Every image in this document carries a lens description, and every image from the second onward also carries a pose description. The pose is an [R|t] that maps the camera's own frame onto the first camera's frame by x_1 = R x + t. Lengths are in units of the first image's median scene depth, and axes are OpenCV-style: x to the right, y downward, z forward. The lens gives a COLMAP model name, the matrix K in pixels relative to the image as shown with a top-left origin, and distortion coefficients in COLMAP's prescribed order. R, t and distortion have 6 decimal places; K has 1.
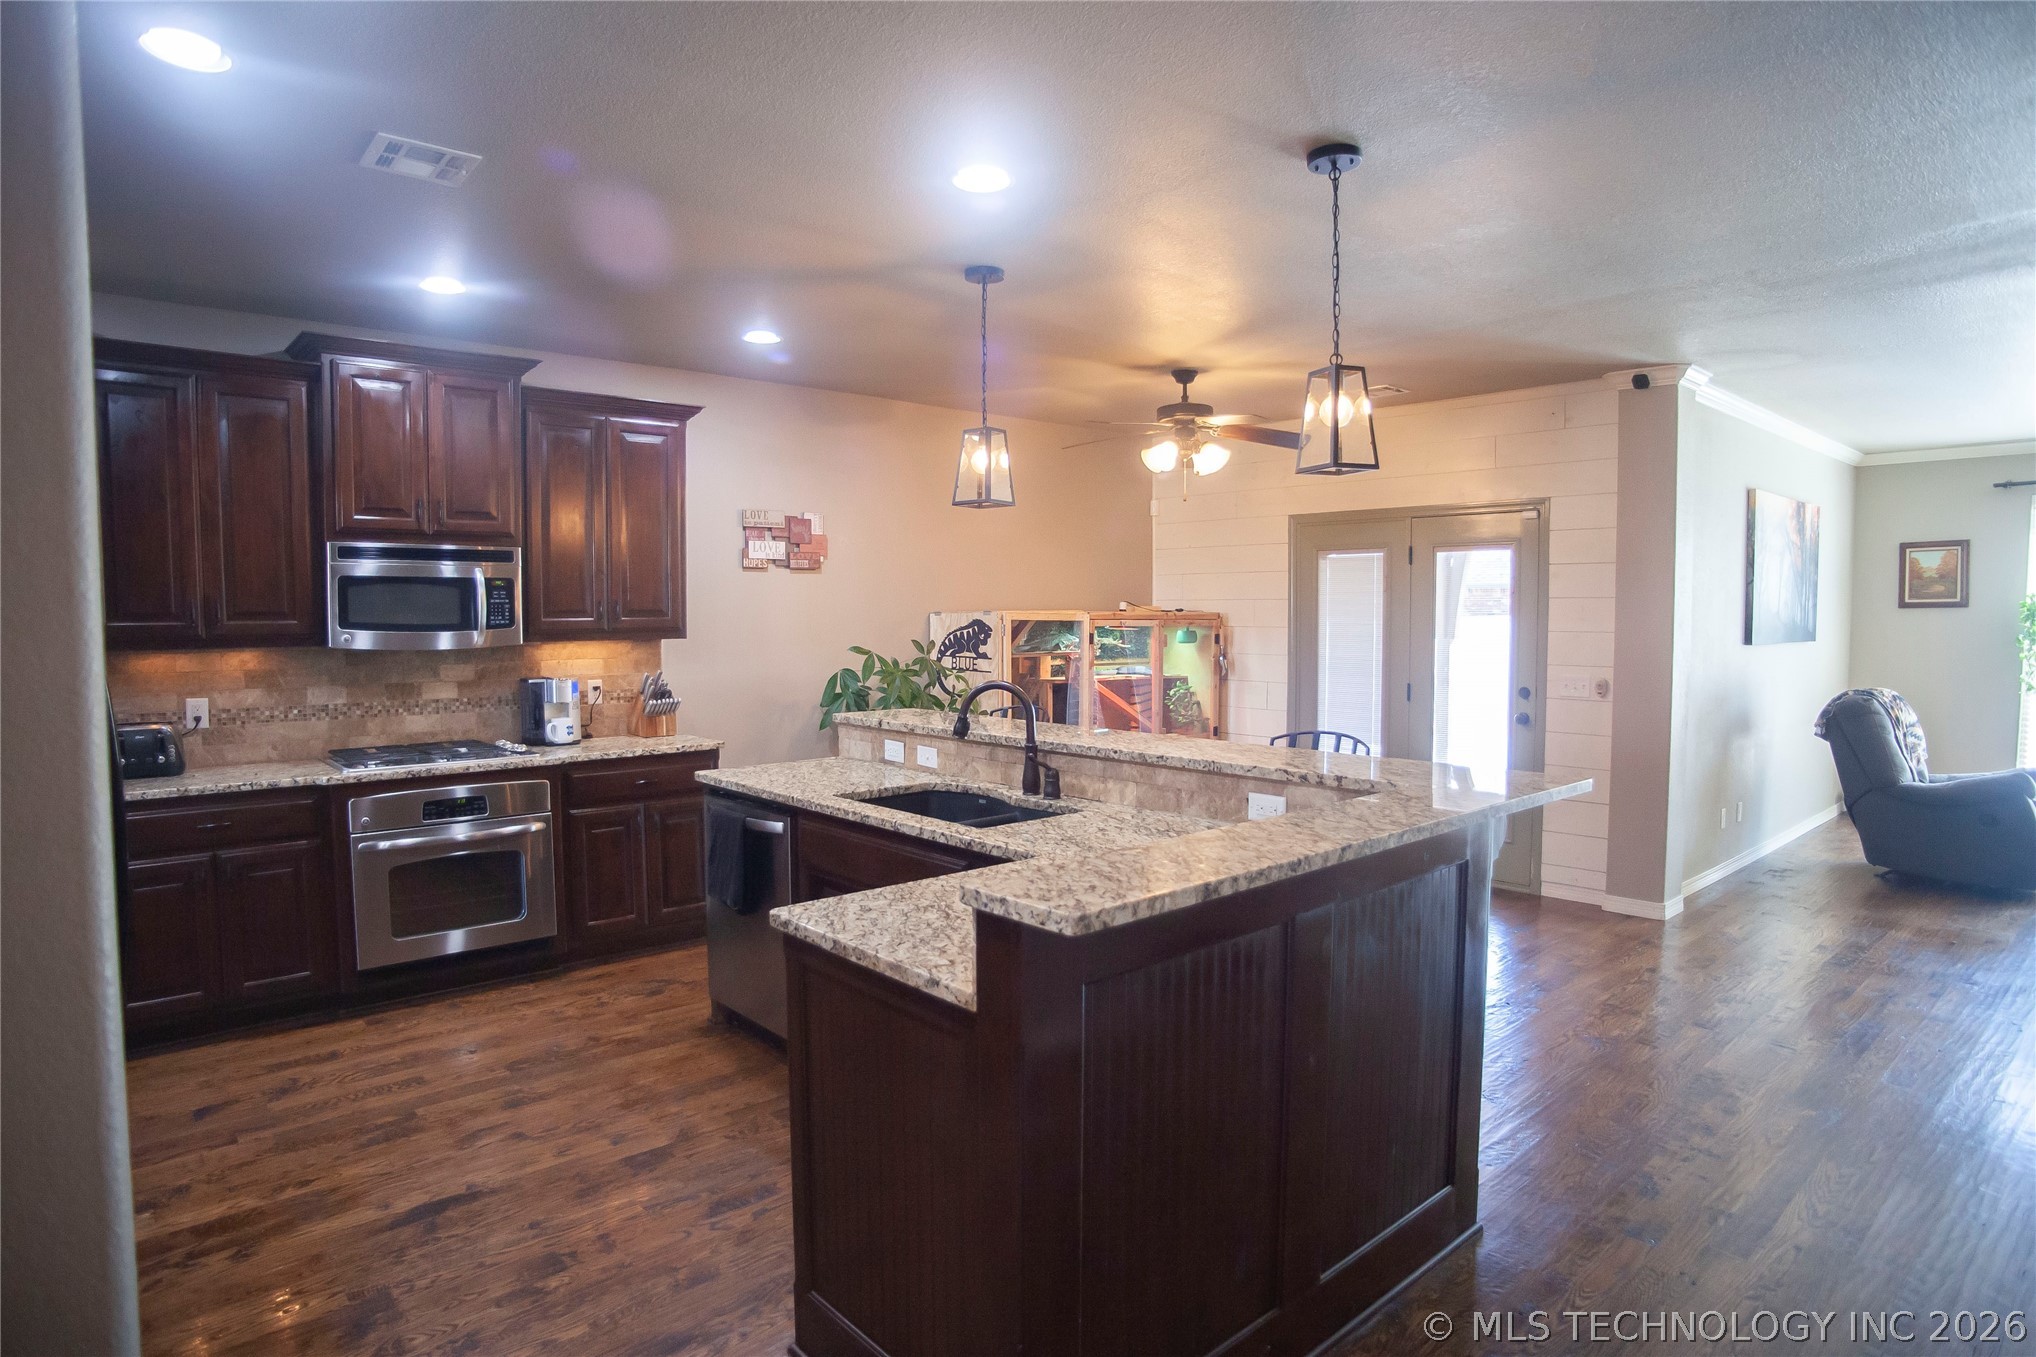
lens RADIAL K [[1130.4, 0, 1018.0], [0, 1130.4, 678.5], [0, 0, 1]] dist [-0.131210, 0.076170]
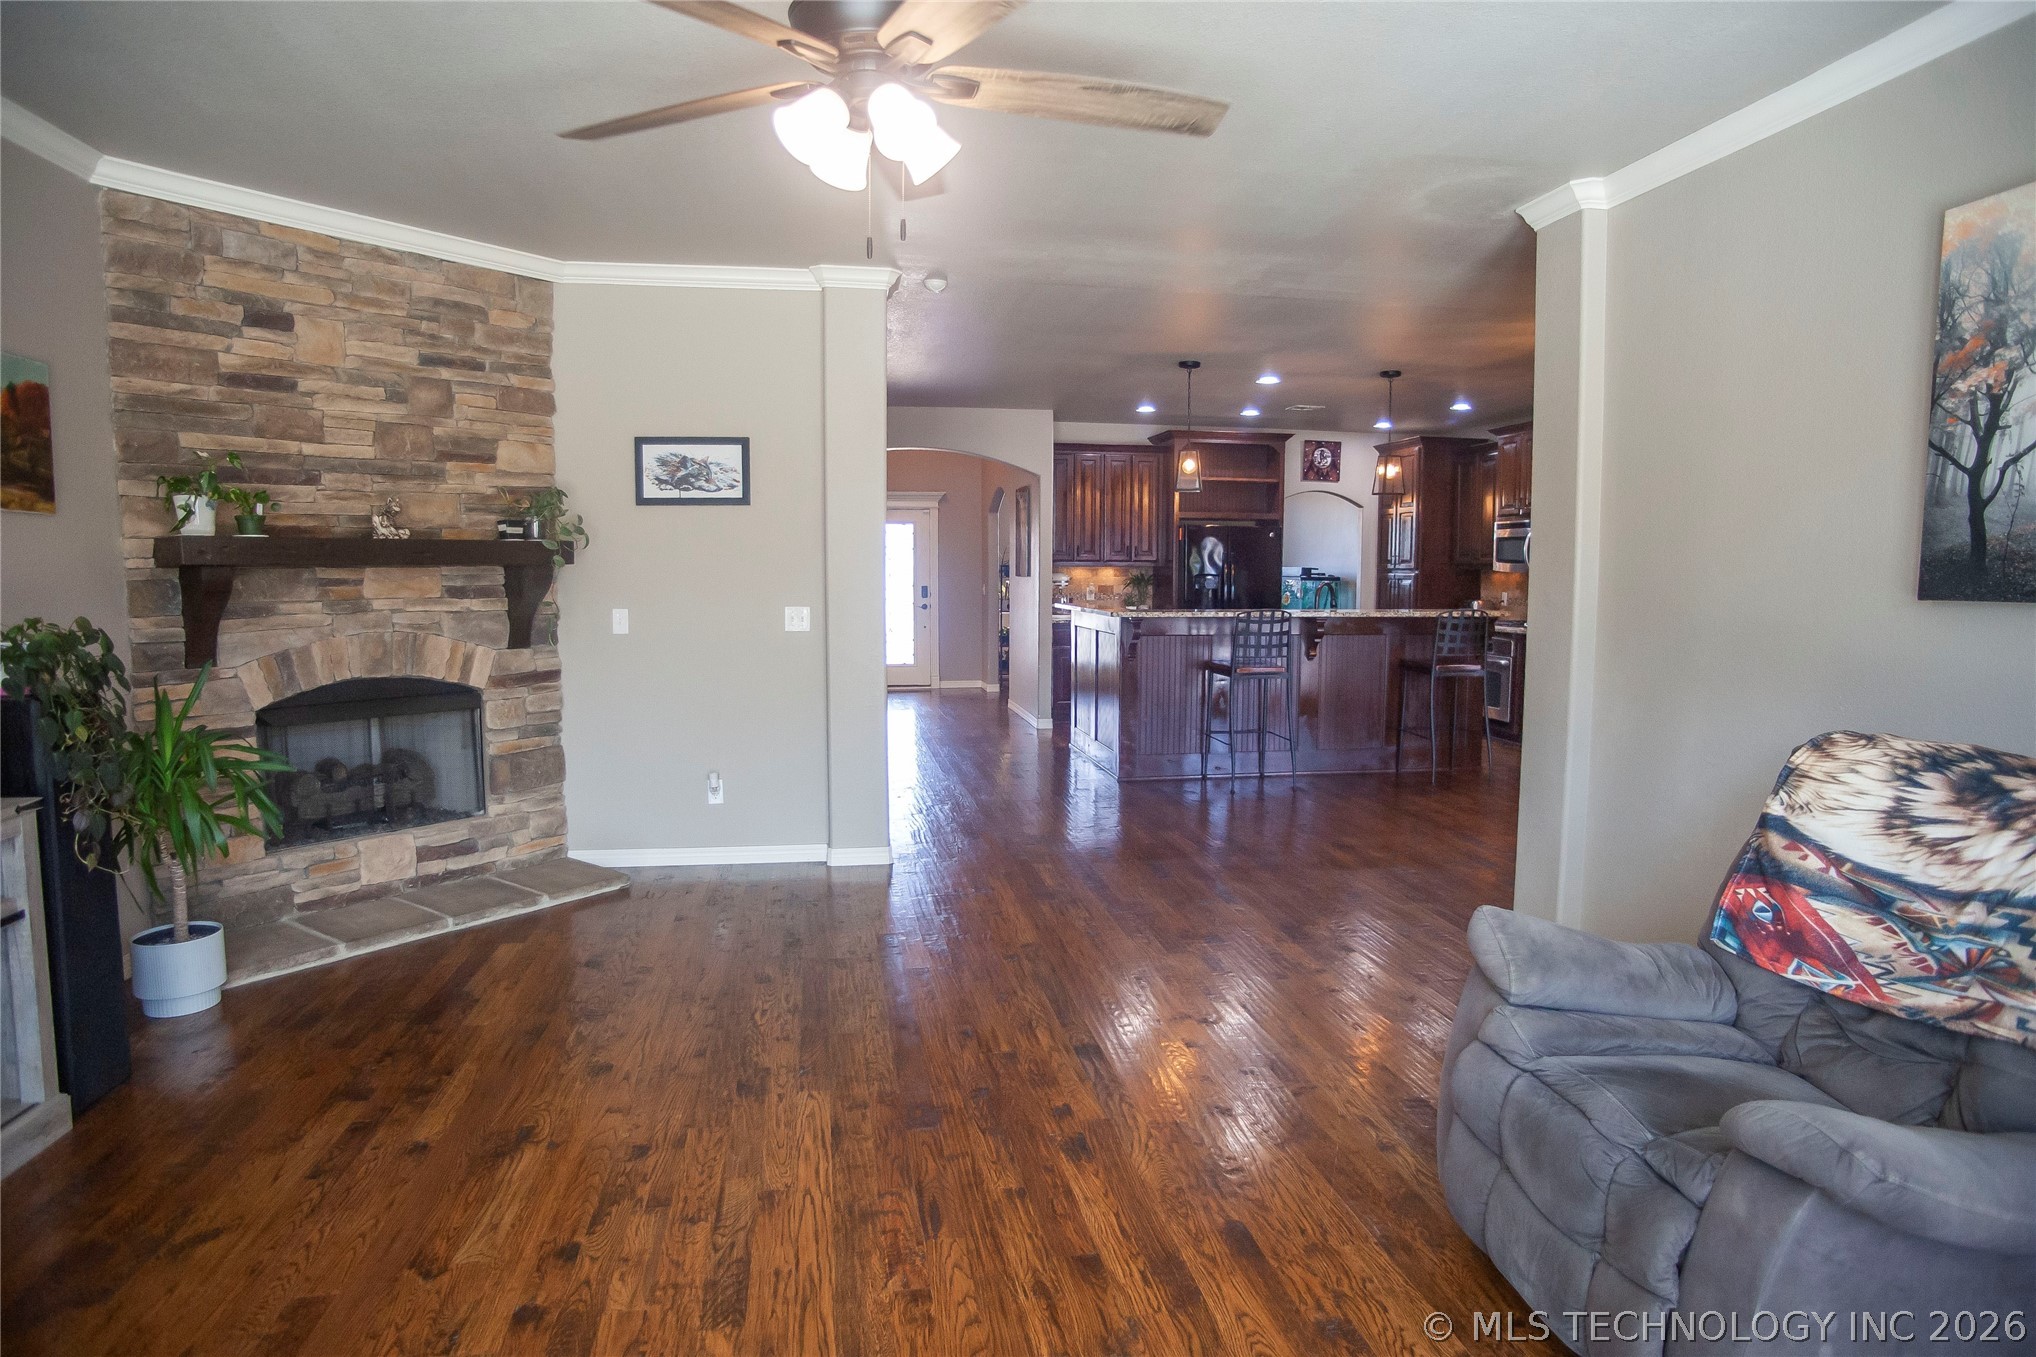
lens RADIAL K [[1170.5, 0, 1018.0], [0, 1170.5, 678.5], [0, 0, 1]] dist [-0.123846, 0.076776]
pose [[-0.531309, 0.081474, -0.843251, 1.623778], [-0.050258, 0.990581, 0.127375, -0.050289], [0.845686, 0.110055, -0.522210, 1.239515]]
